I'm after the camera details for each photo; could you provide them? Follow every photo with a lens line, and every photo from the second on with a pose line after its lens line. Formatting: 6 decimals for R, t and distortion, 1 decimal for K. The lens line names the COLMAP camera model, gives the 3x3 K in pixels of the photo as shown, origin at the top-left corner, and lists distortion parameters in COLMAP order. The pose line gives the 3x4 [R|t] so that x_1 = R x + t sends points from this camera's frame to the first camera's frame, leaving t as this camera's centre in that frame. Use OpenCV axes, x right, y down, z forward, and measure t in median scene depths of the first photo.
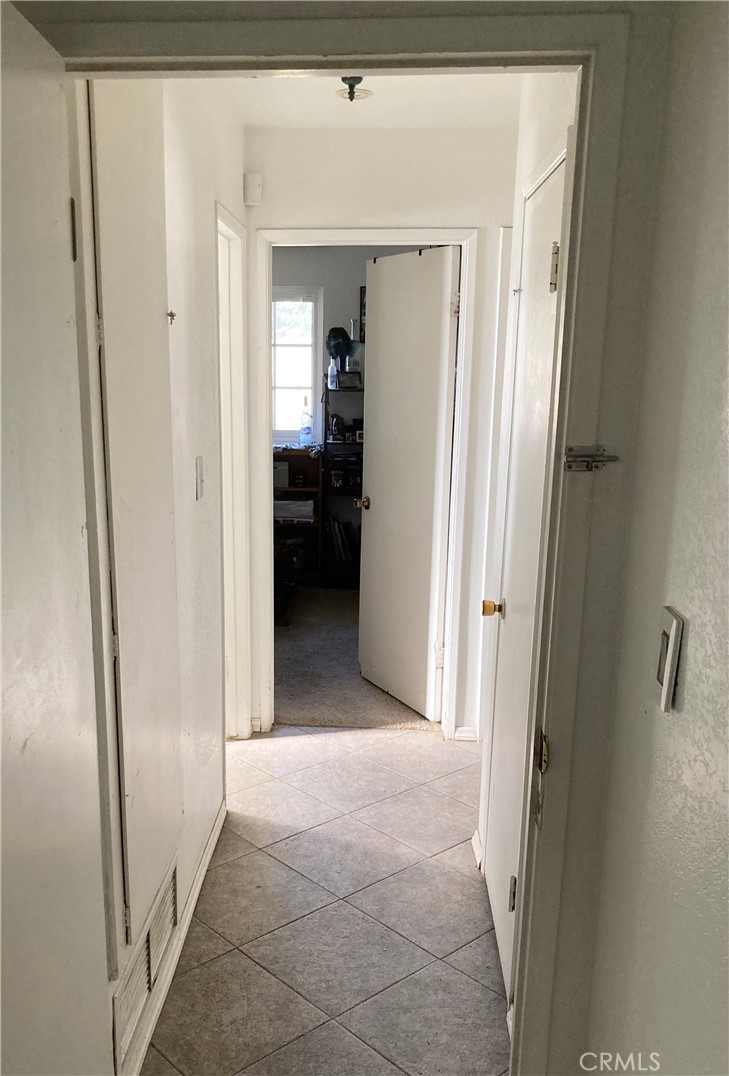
lens RADIAL K [[857.9, 0, 364.5], [0, 857.9, 538.0], [0, 0, 1]] dist [0.000854, 0.000030]
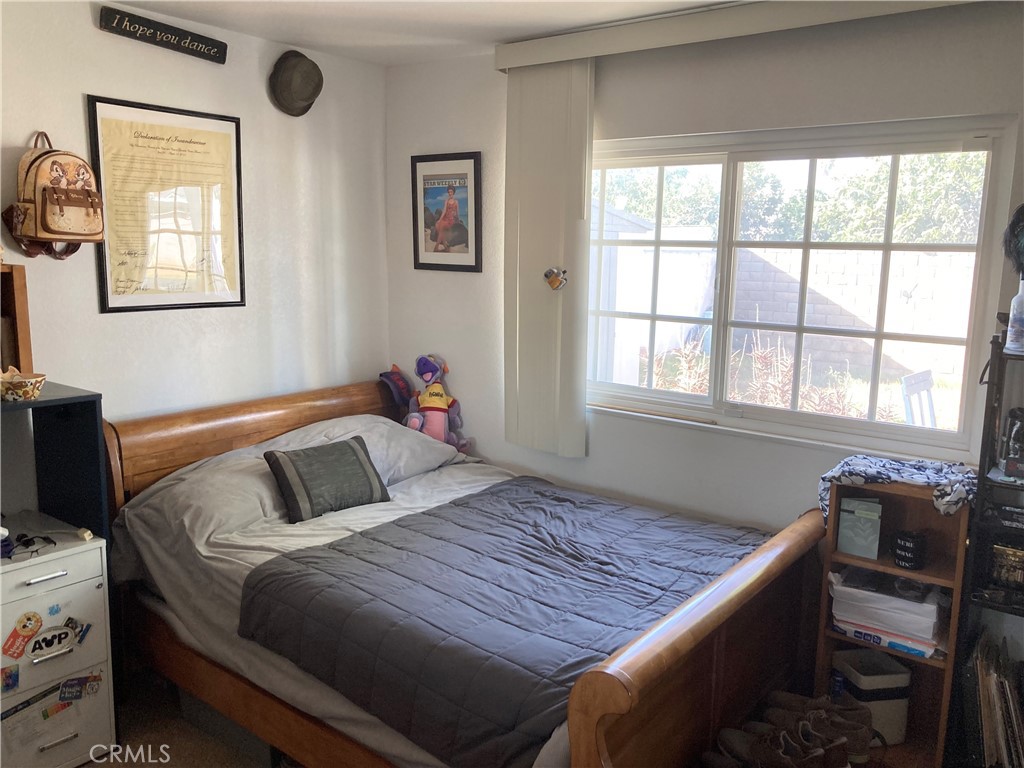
lens RADIAL K [[857.1, 0, 512.0], [0, 857.1, 384.0], [0, 0, 1]] dist [0.046916, 0.000890]
pose [[0.840354, 0.093210, -0.533964, -0.016335], [-0.127525, 0.991450, -0.027629, -0.114394], [0.526823, 0.091312, 0.845056, 0.511226]]
